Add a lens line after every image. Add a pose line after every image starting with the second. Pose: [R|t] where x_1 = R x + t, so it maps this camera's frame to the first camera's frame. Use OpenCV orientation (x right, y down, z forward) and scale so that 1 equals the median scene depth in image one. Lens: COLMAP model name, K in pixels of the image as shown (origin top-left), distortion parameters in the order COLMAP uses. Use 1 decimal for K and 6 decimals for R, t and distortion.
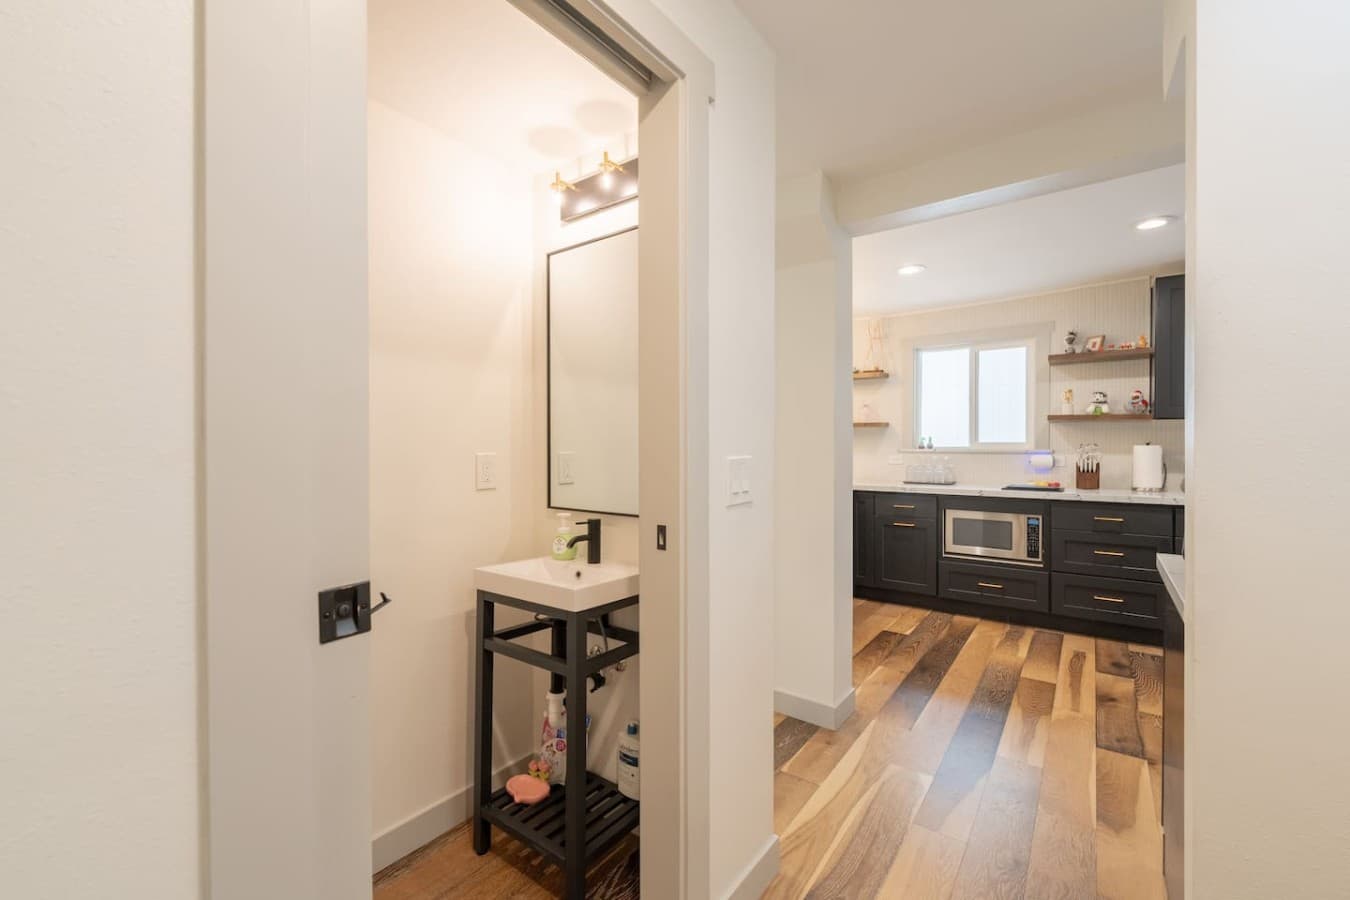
lens RADIAL K [[574.7, 0, 669.2], [0, 574.7, 448.4], [0, 0, 1]] dist [-0.001045, -0.000405]
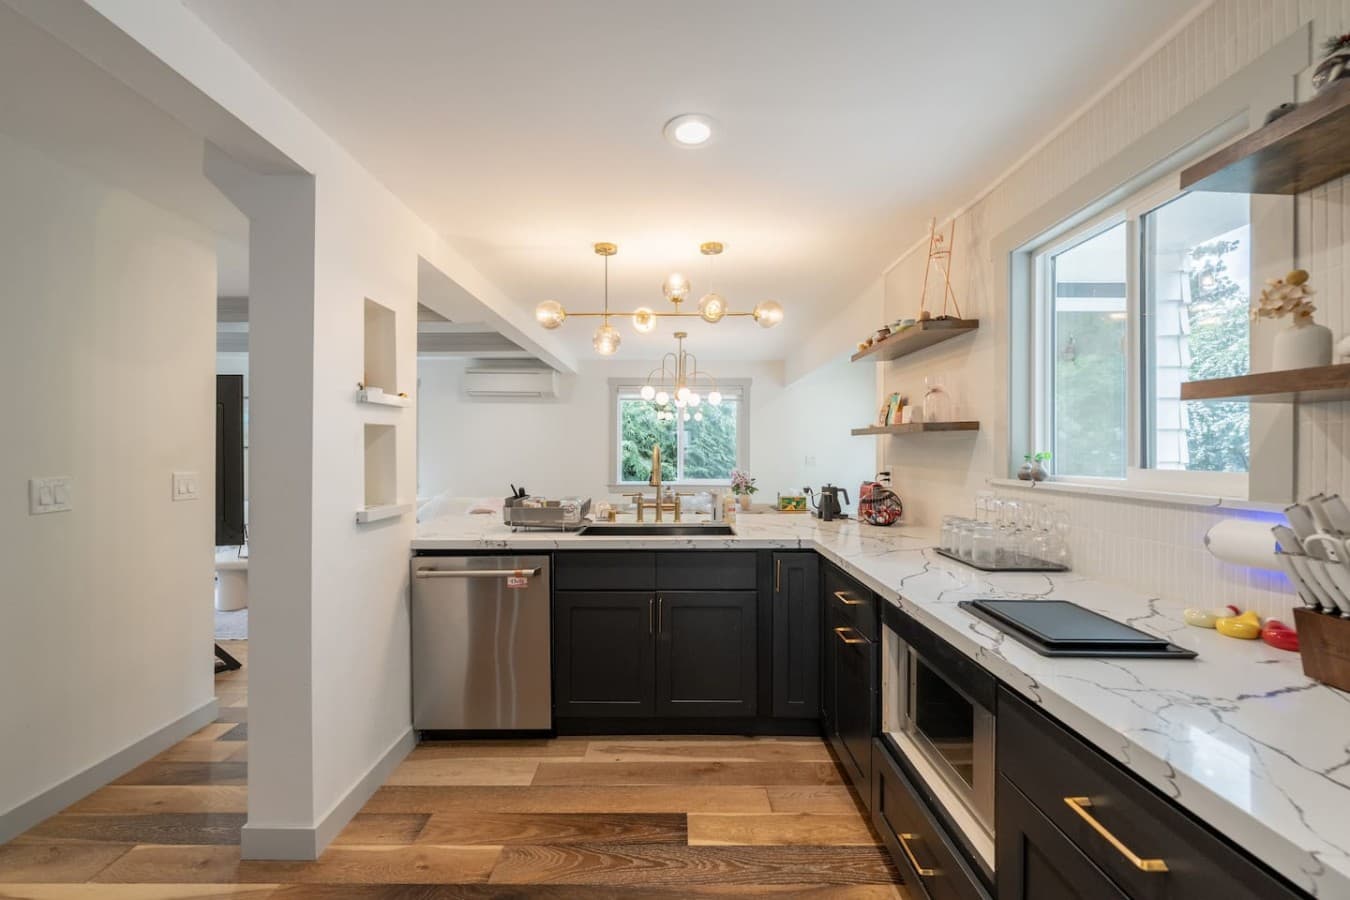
lens RADIAL K [[551.6, 0, 666.5], [0, 551.6, 448.2], [0, 0, 1]] dist [0.000381, 0.000002]
pose [[0.581099, -0.002044, -0.813830, 0.763465], [-0.006044, 0.999958, -0.006828, -0.022722], [0.813810, 0.008887, 0.581062, 0.661096]]
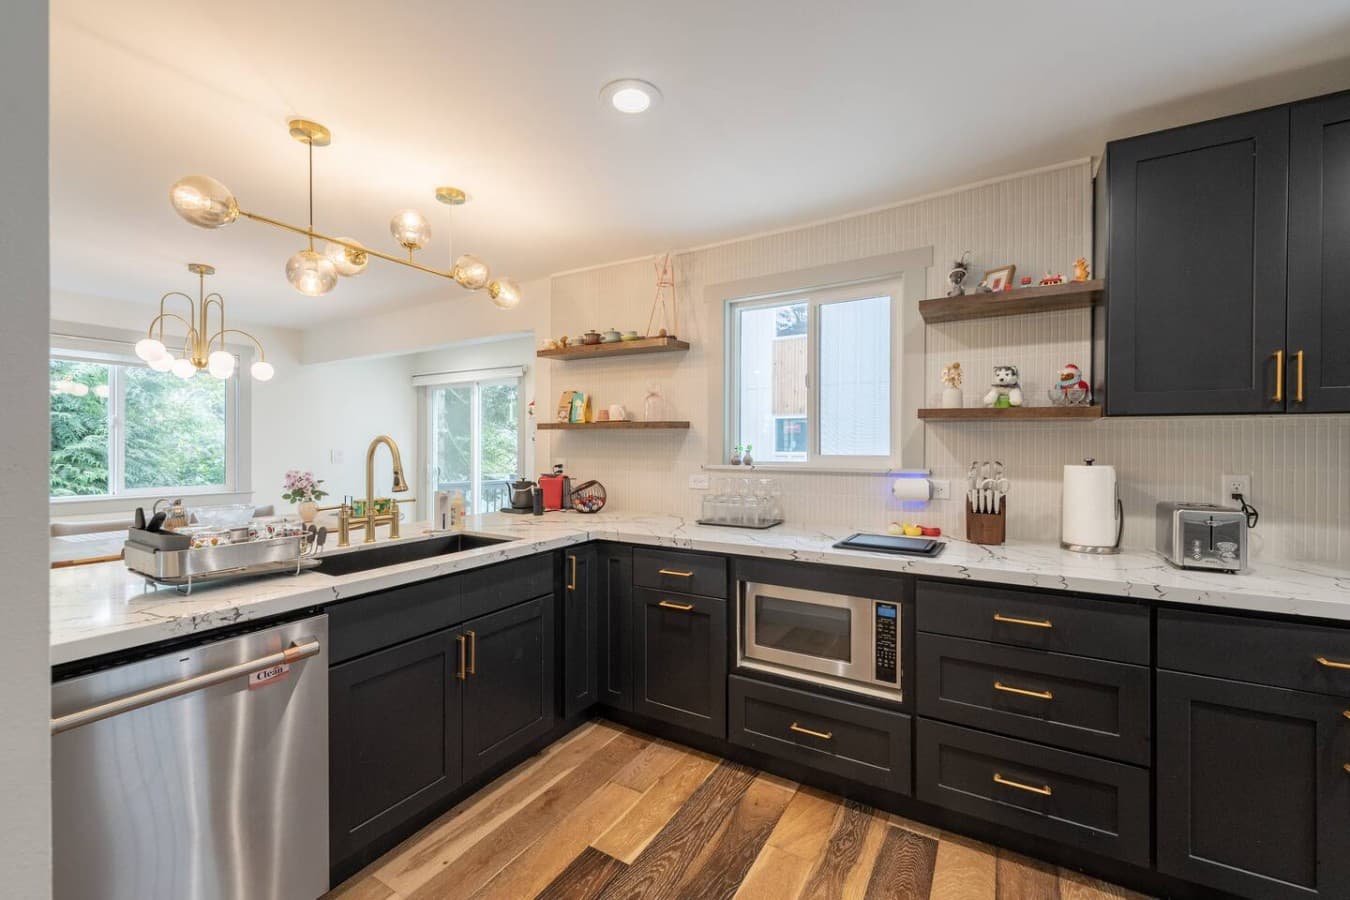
lens RADIAL K [[561.3, 0, 670.3], [0, 561.3, 448.3], [0, 0, 1]] dist [-0.001090, -0.000400]
pose [[0.994868, 0.001686, 0.101166, 0.380971], [-0.001537, 0.999998, -0.001549, -0.019360], [-0.101168, 0.001386, 0.994868, 0.505225]]
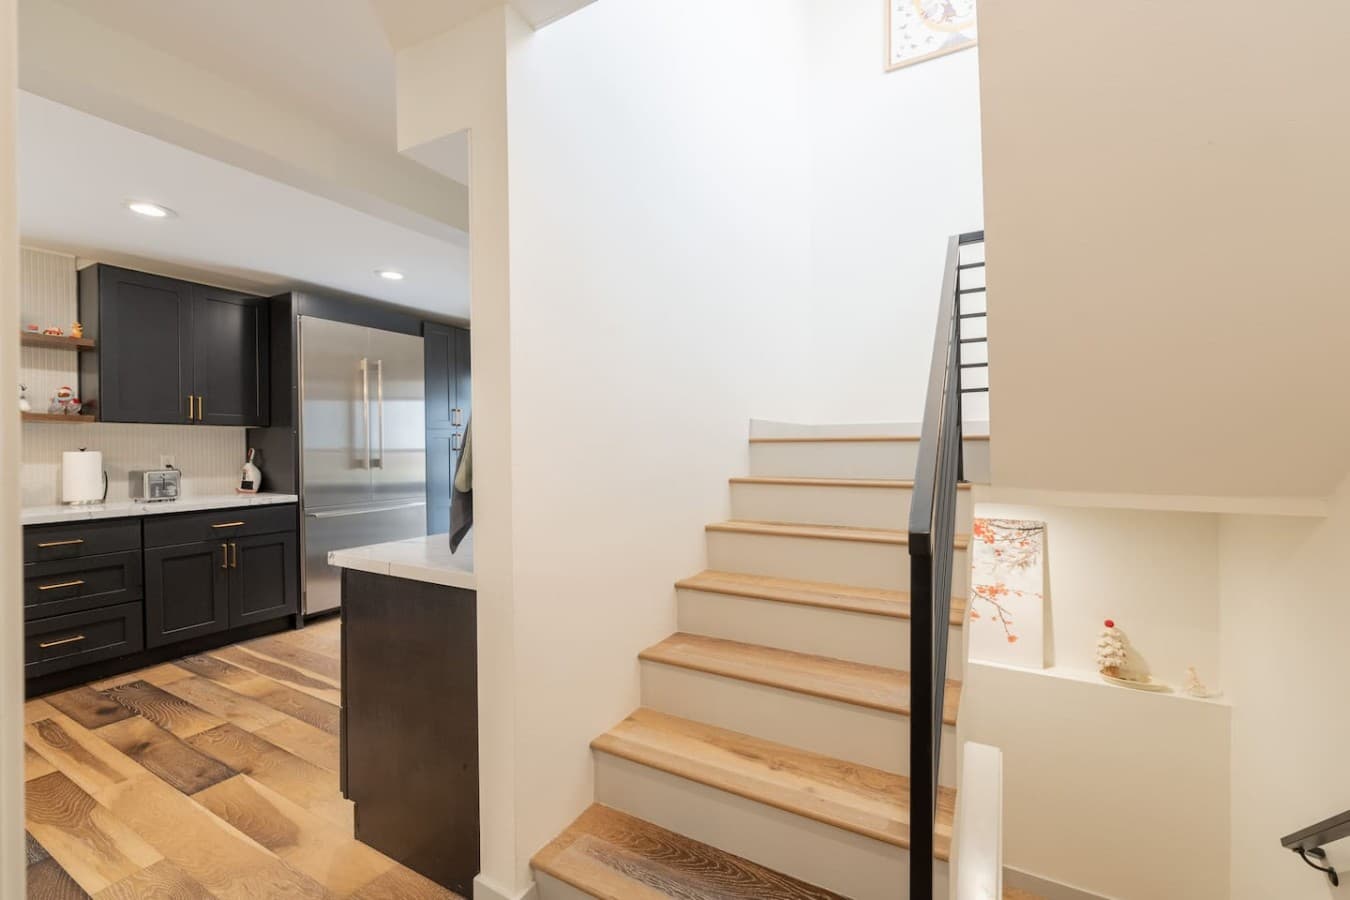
lens RADIAL K [[542.0, 0, 683.0], [0, 542.0, 452.9], [0, 0, 1]] dist [0.001740, 0.000071]
pose [[-0.149347, -0.012082, 0.988711, -0.110375], [0.011008, 0.999843, 0.013881, -0.004656], [-0.988724, 0.012957, -0.149191, 0.221696]]
